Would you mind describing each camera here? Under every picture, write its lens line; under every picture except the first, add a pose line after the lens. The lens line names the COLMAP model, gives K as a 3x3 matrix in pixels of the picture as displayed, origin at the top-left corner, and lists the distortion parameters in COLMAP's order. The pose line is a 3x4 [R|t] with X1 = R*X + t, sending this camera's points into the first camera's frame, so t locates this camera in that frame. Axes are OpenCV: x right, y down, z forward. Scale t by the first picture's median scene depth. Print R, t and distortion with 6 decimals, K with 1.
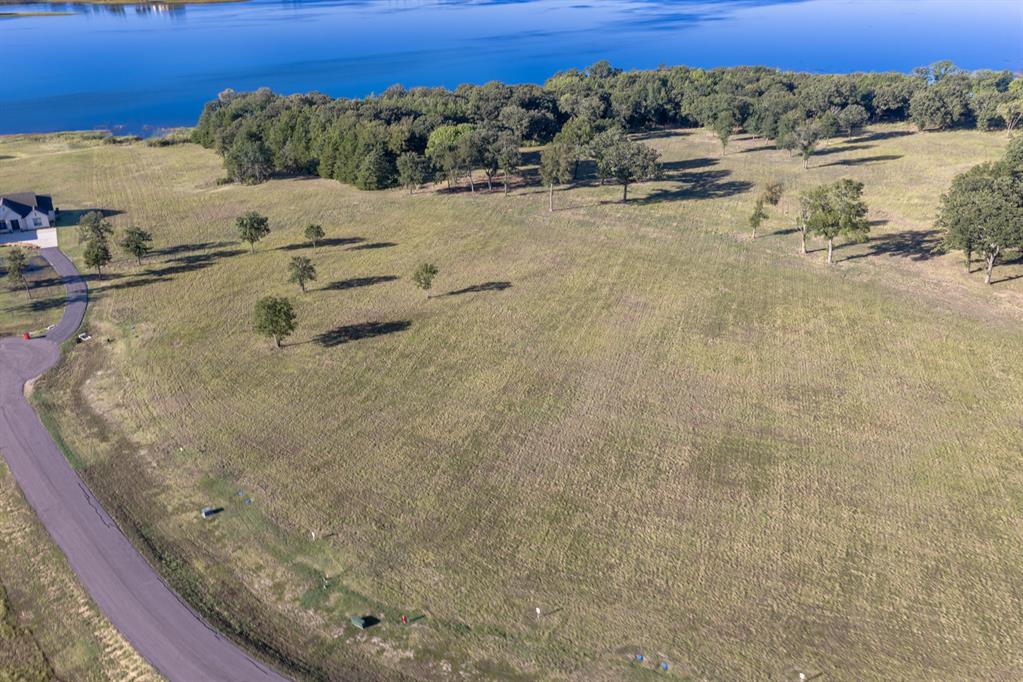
lens RADIAL K [[932.8, 0, 511.5], [0, 932.8, 341.0], [0, 0, 1]] dist [0.054379, -0.021843]
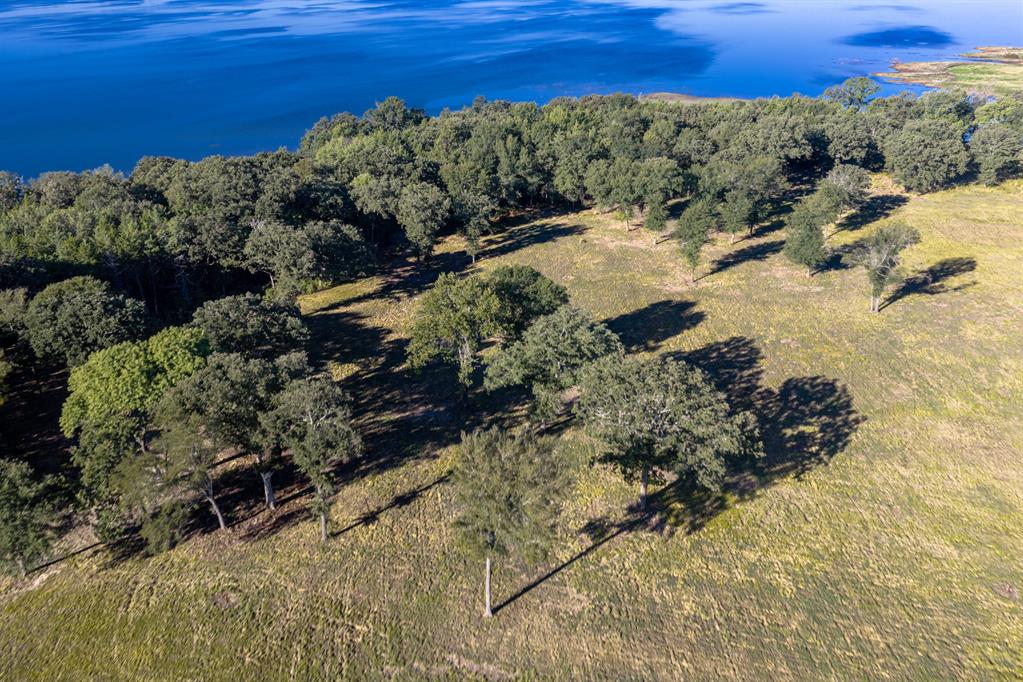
lens RADIAL K [[932.8, 0, 511.5], [0, 932.8, 341.0], [0, 0, 1]] dist [0.054379, -0.021843]
pose [[0.951407, -0.118564, 0.284196, -0.022584], [0.119884, 0.992705, 0.012809, -0.169532], [-0.283641, 0.021884, 0.958681, 0.481112]]
